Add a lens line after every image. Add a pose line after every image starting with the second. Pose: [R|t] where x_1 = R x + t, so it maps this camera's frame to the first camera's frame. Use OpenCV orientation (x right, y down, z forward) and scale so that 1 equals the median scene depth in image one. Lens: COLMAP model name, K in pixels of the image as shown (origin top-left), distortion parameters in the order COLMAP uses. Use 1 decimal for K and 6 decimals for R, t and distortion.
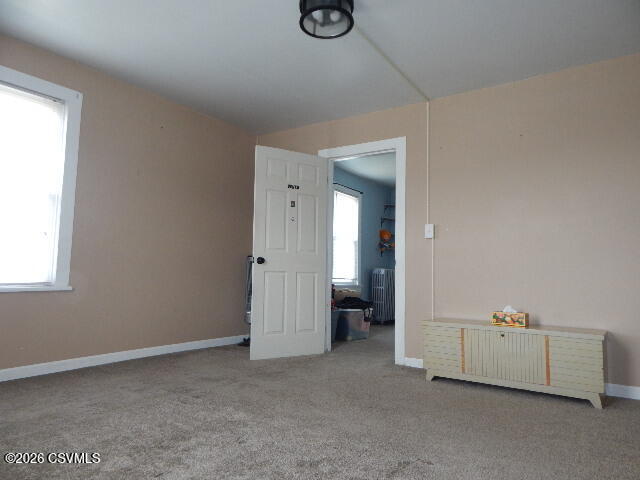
lens RADIAL K [[436.4, 0, 320.0], [0, 436.4, 240.0], [0, 0, 1]] dist [0.040627, -0.001154]
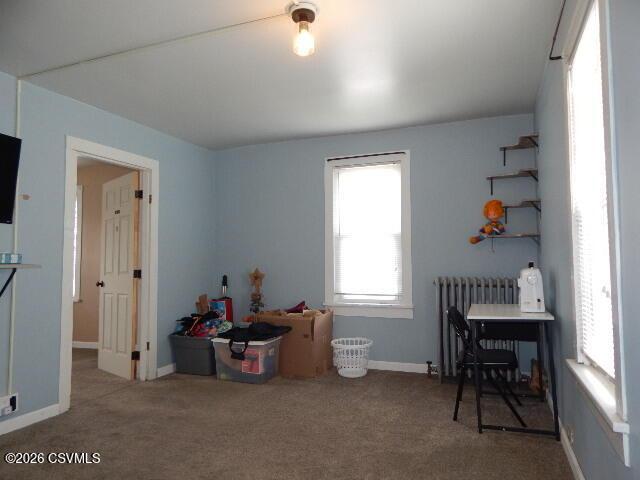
lens RADIAL K [[436.4, 0, 320.0], [0, 436.4, 240.0], [0, 0, 1]] dist [0.040627, -0.001154]
pose [[0.219061, -0.111680, -0.969299, 0.700816], [0.101126, 0.990676, -0.091288, 0.060566], [0.970456, -0.078024, 0.228312, 0.805367]]
